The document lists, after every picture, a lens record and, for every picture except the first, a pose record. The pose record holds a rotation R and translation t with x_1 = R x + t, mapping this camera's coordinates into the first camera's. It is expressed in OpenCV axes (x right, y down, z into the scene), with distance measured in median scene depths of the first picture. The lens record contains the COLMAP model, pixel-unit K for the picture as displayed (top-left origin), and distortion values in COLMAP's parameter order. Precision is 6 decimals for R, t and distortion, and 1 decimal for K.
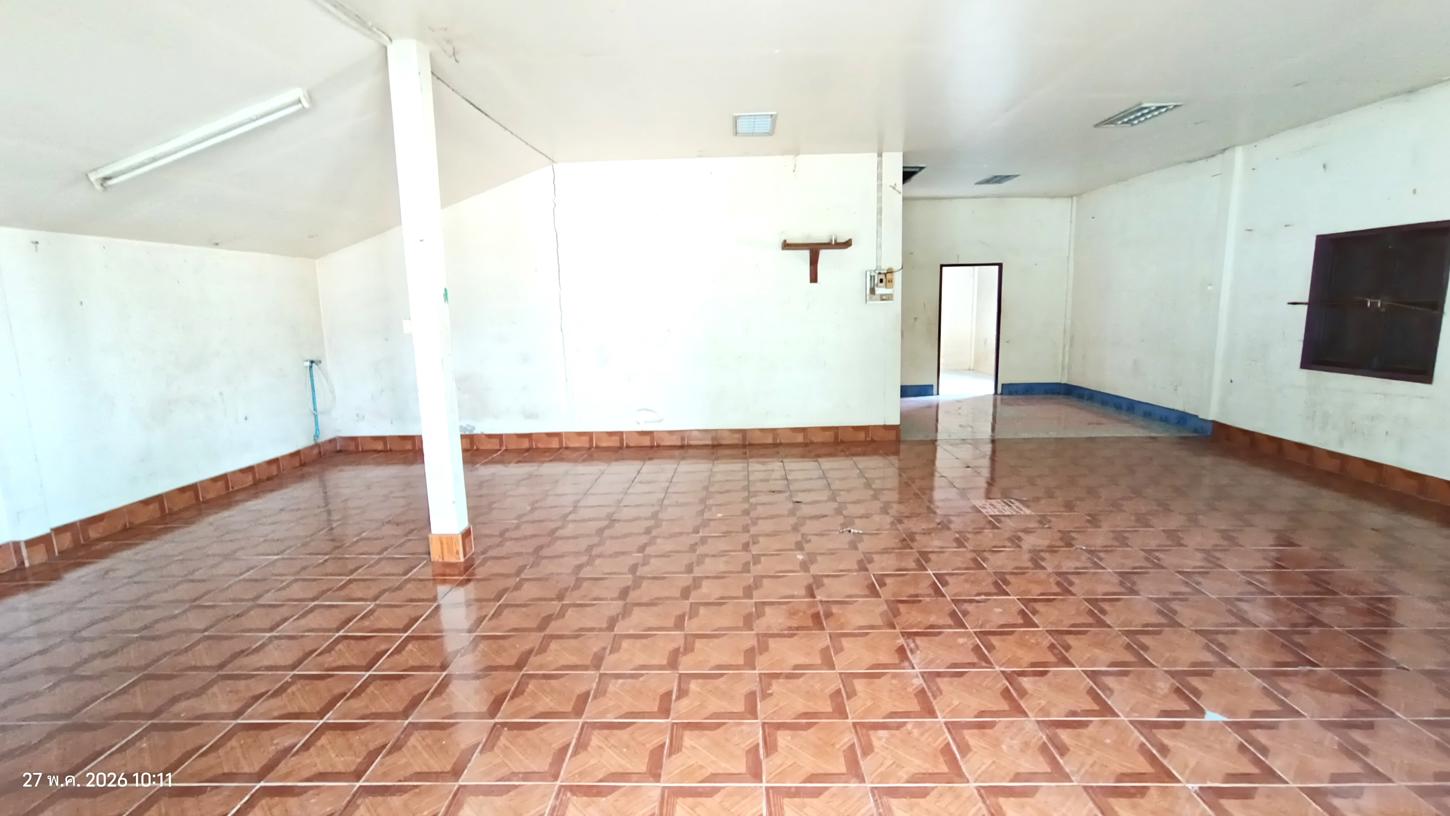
lens RADIAL K [[673.5, 0, 725.0], [0, 673.5, 408.0], [0, 0, 1]] dist [-0.001944, -0.000073]
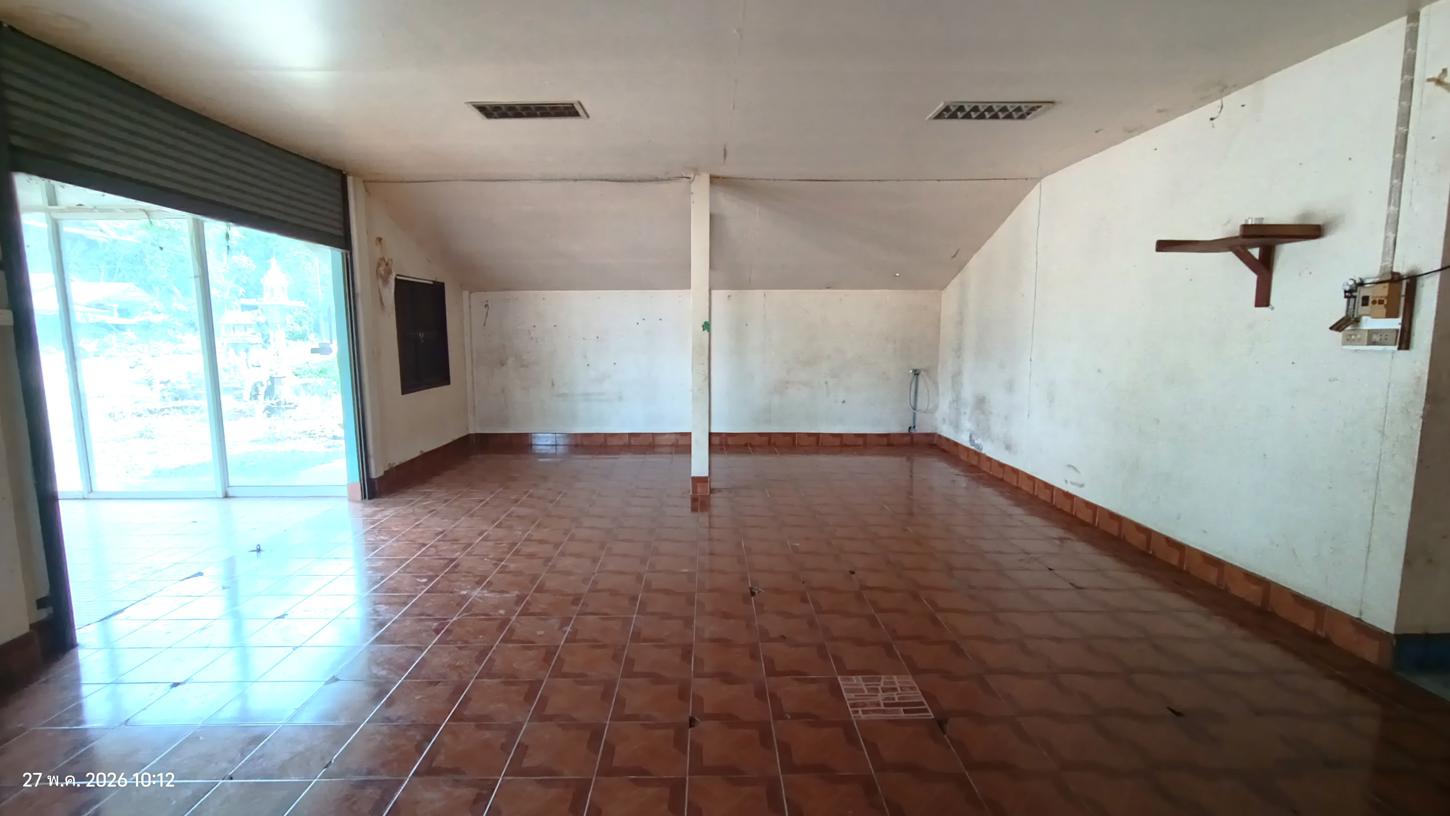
lens RADIAL K [[666.7, 0, 712.5], [0, 666.7, 413.6], [0, 0, 1]] dist [-0.014779, 0.000280]
pose [[0.021522, 0.146797, -0.988932, 0.644766], [-0.153880, 0.977861, 0.141805, -0.105960], [0.987855, 0.149125, 0.043634, 0.538291]]
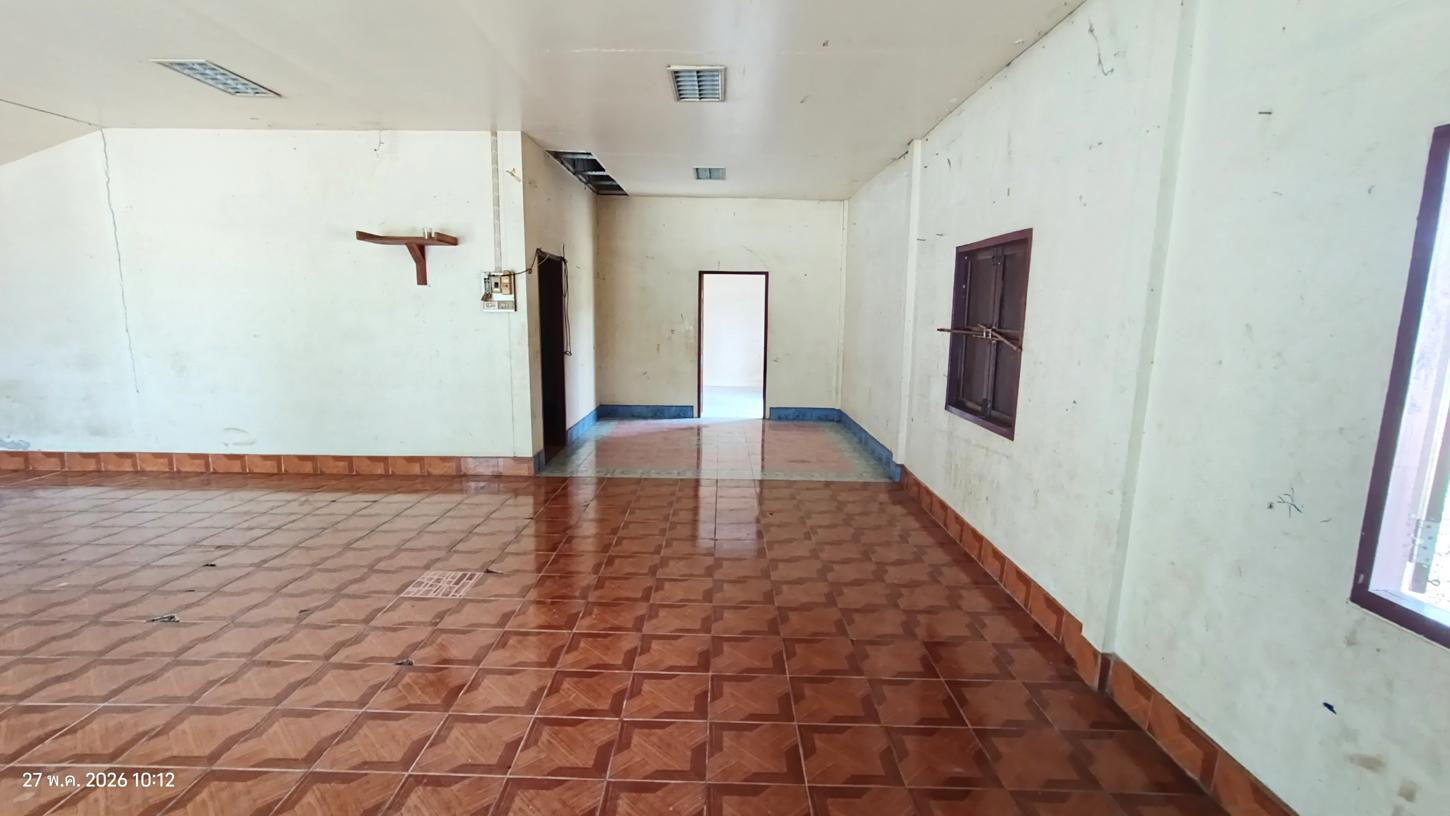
lens RADIAL K [[666.2, 0, 723.3], [0, 666.2, 424.9], [0, 0, 1]] dist [-0.069110, 0.049816]
pose [[0.999183, 0.033553, 0.022545, 0.479845], [-0.033985, 0.999241, 0.019041, -0.040051], [-0.021889, -0.019791, 0.999564, 0.171913]]
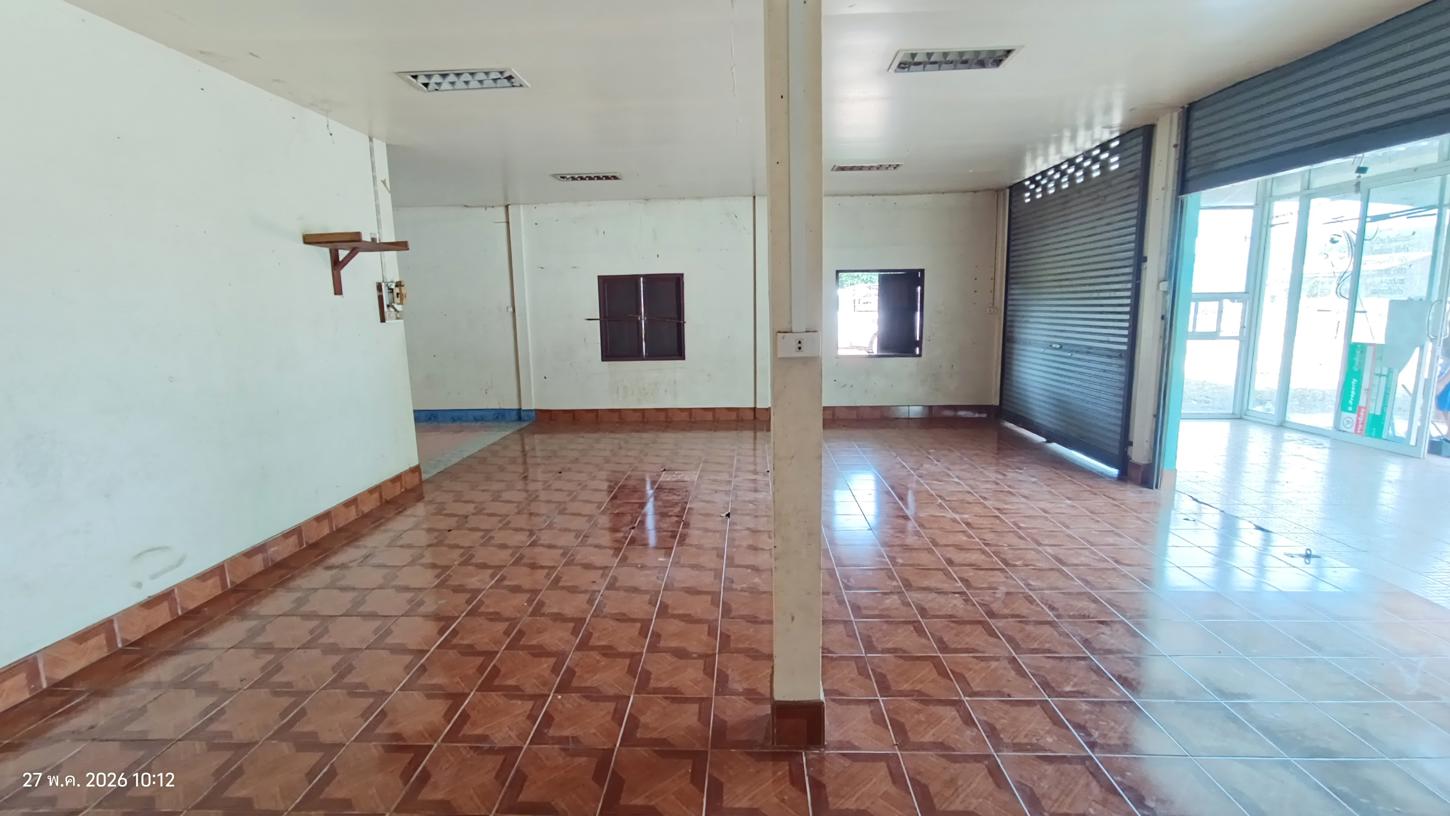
lens RADIAL K [[660.5, 0, 725.0], [0, 660.5, 408.0], [0, 0, 1]] dist [-0.002486, 0.000085]
pose [[0.027394, -0.134343, 0.990556, -0.552494], [0.175978, 0.976100, 0.127516, -0.083738], [-0.984013, 0.170823, 0.050381, 0.567571]]
